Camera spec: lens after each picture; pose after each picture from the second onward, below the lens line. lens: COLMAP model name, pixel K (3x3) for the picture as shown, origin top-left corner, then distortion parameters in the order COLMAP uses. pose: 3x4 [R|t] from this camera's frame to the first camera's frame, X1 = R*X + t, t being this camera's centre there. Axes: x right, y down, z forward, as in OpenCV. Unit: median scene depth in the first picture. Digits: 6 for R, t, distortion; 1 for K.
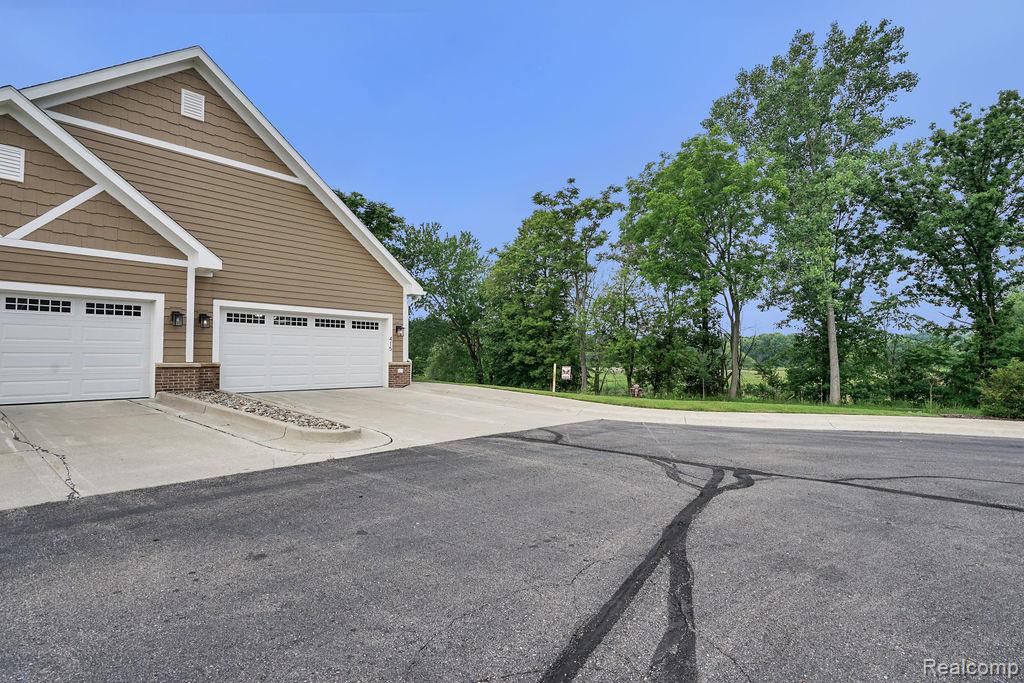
lens RADIAL K [[514.5, 0, 510.5], [0, 514.5, 344.8], [0, 0, 1]] dist [0.003303, -0.001192]
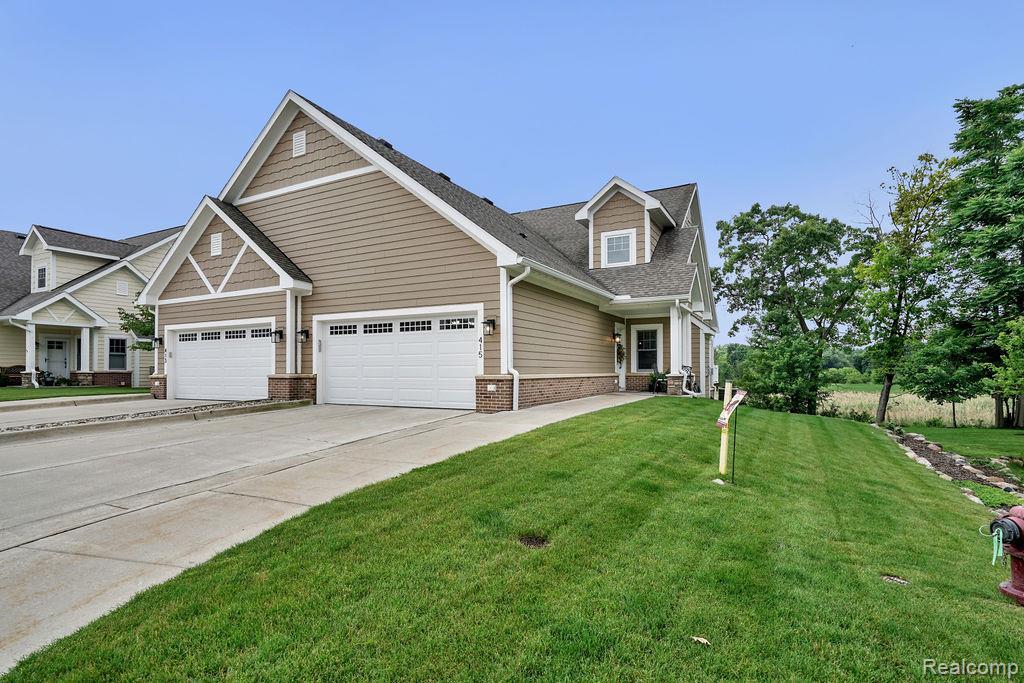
lens RADIAL K [[514.5, 0, 510.5], [0, 514.5, 367.8], [0, 0, 1]] dist [0.003303, -0.001192]
pose [[0.227851, -0.006914, -0.973671, 0.511910], [0.030492, 0.999535, 0.000038, 0.030710], [0.973218, -0.029698, 0.227956, 1.049525]]
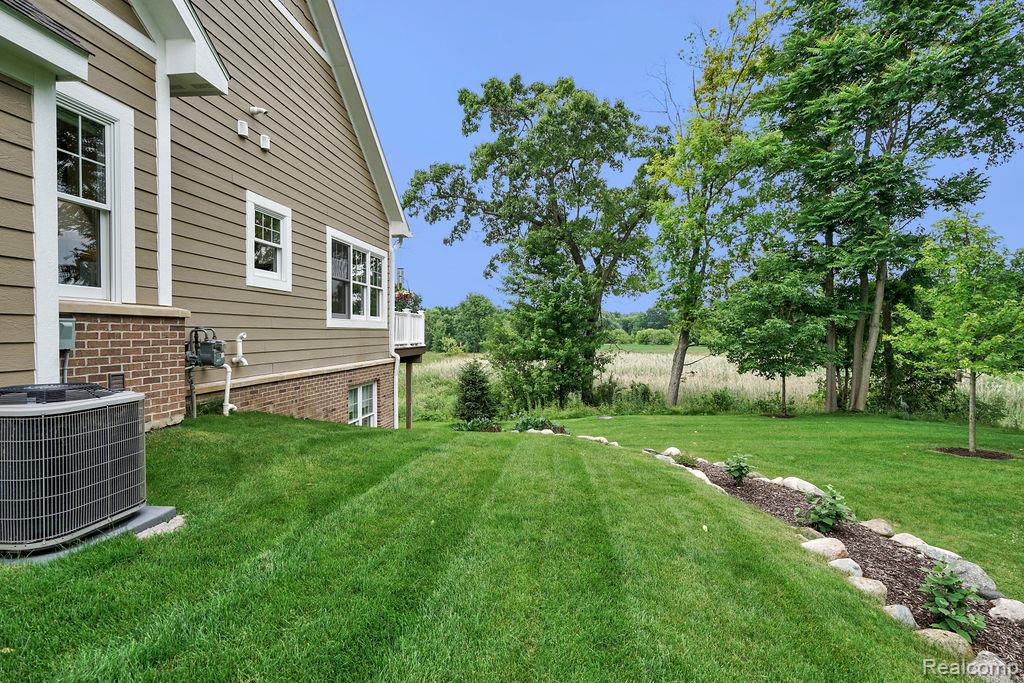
lens RADIAL K [[514.5, 0, 505.0], [0, 514.5, 337.3], [0, 0, 1]] dist [0.003303, -0.001192]
pose [[0.561530, 0.010222, -0.827393, -0.449019], [0.021017, 0.999425, 0.026611, 0.078257], [0.827189, -0.032332, 0.560993, 1.972262]]
